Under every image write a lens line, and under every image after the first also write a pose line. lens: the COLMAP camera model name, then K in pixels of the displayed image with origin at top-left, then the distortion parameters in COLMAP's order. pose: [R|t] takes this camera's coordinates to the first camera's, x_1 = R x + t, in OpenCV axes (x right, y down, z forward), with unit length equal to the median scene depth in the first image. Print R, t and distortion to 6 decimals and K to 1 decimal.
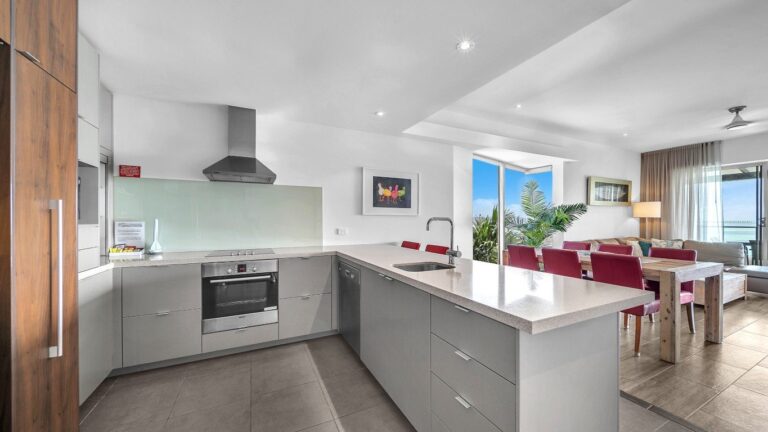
lens RADIAL K [[272.6, 0, 382.0], [0, 272.6, 218.0], [0, 0, 1]] dist [-0.003163, -0.000196]
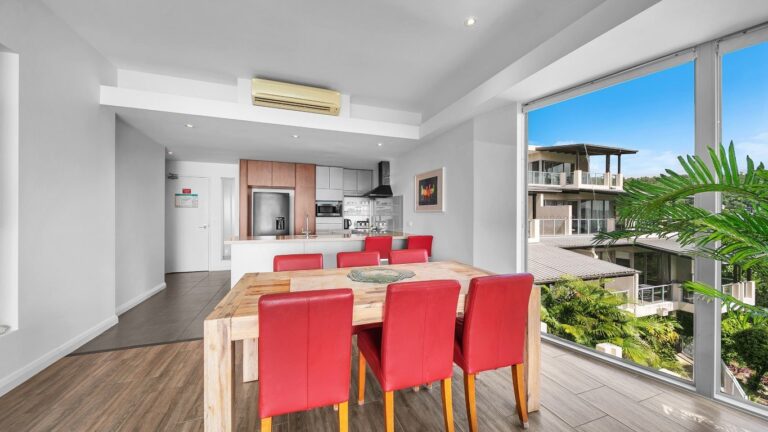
lens RADIAL K [[272.6, 0, 385.2], [0, 272.6, 216.2], [0, 0, 1]] dist [-0.003163, -0.000196]
pose [[-0.098846, 0.000478, -0.995103, 1.187241], [-0.002016, 0.999998, 0.000681, 0.007651], [0.995101, 0.002073, -0.098845, 0.944457]]
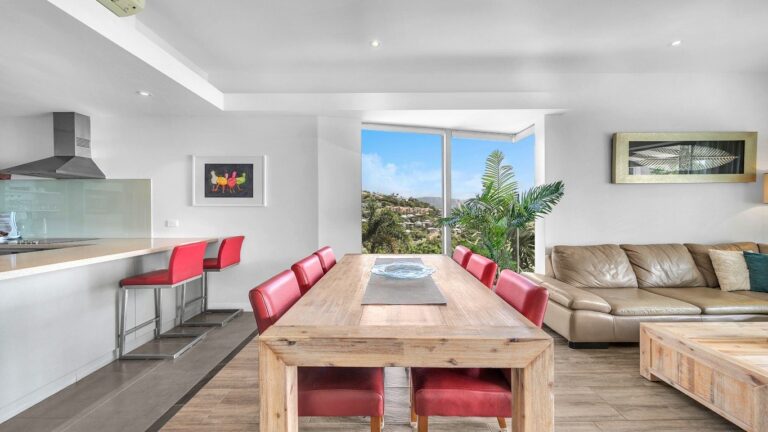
lens RADIAL K [[272.6, 0, 385.9], [0, 272.6, 214.8], [0, 0, 1]] dist [-0.003163, -0.000196]
pose [[0.902363, -0.003362, -0.430964, 0.884314], [0.007169, 0.999948, 0.007209, 0.015664], [0.430917, -0.009595, 0.902341, 0.425306]]
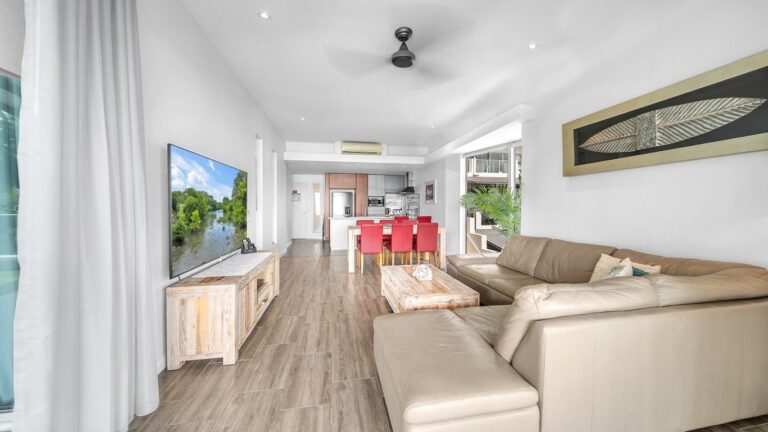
lens RADIAL K [[272.6, 0, 385.3], [0, 272.6, 209.1], [0, 0, 1]] dist [-0.003163, -0.000196]
pose [[-0.262860, 0.009083, -0.964791, 2.115207], [0.000144, 0.999956, 0.009375, 0.014714], [0.964834, 0.002325, -0.262850, 1.225705]]
